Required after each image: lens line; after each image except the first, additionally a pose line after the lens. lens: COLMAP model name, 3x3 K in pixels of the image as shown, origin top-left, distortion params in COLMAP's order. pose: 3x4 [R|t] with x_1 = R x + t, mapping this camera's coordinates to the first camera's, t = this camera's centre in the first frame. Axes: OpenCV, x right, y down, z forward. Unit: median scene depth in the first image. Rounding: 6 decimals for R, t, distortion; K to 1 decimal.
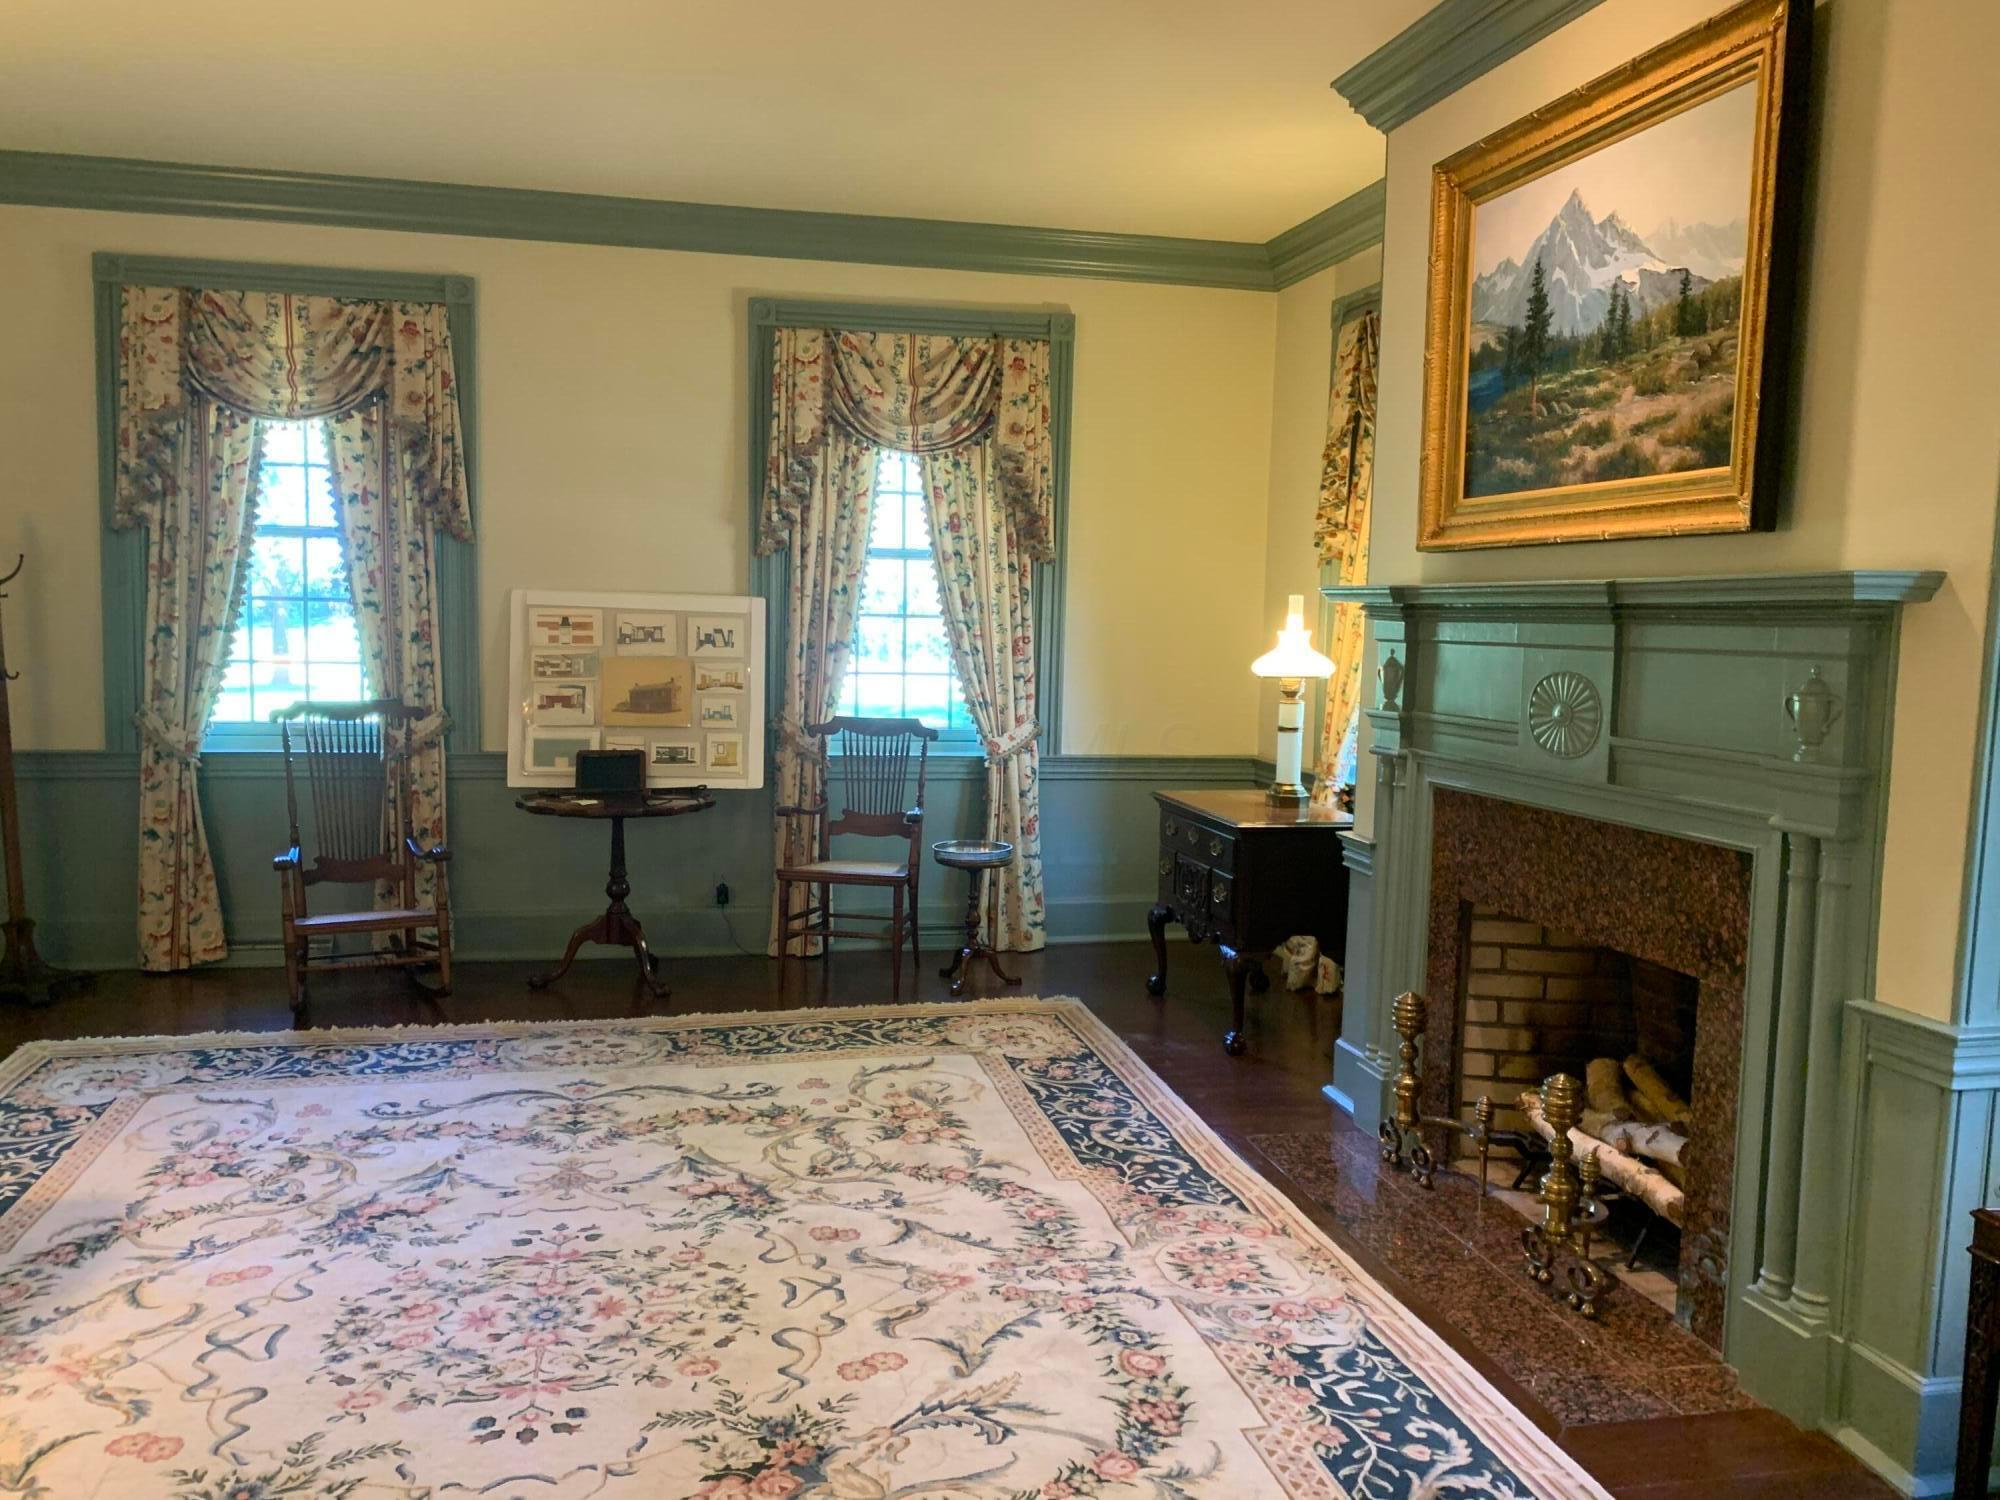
lens RADIAL K [[1551.2, 0, 991.7], [0, 1551.2, 762.9], [0, 0, 1]] dist [0.038133, -0.031364]
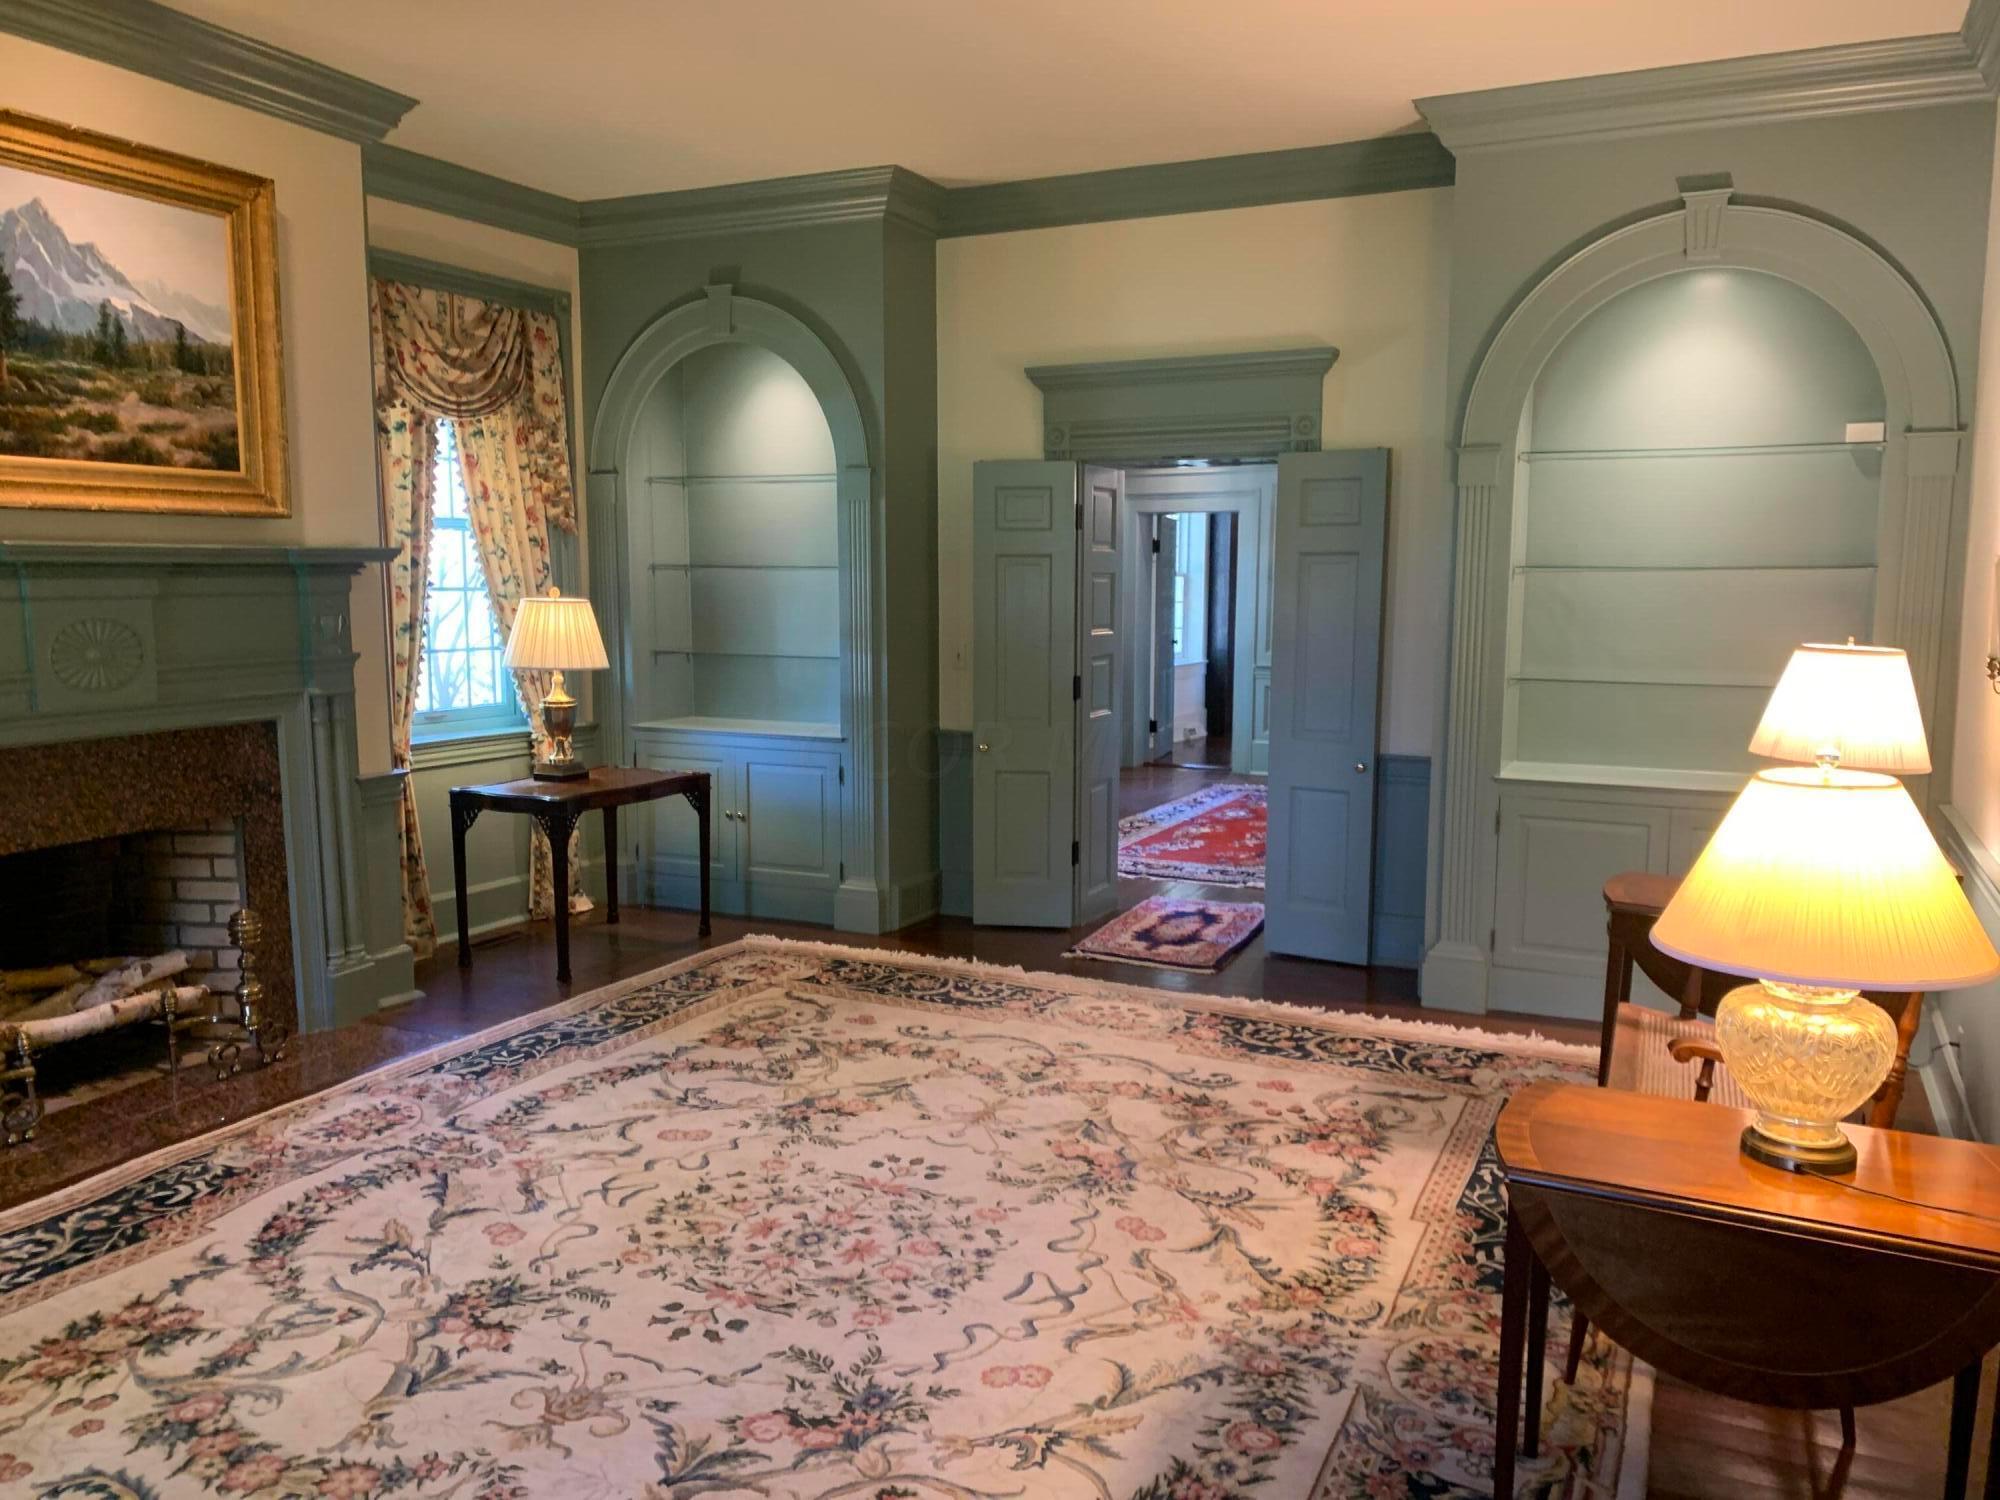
lens RADIAL K [[1551.2, 0, 991.7], [0, 1551.2, 762.9], [0, 0, 1]] dist [0.038133, -0.031364]
pose [[-0.785720, -0.097434, 0.610861, -0.966690], [0.043266, 0.976442, 0.211396, -0.185291], [-0.617067, 0.192528, -0.762995, 1.606996]]
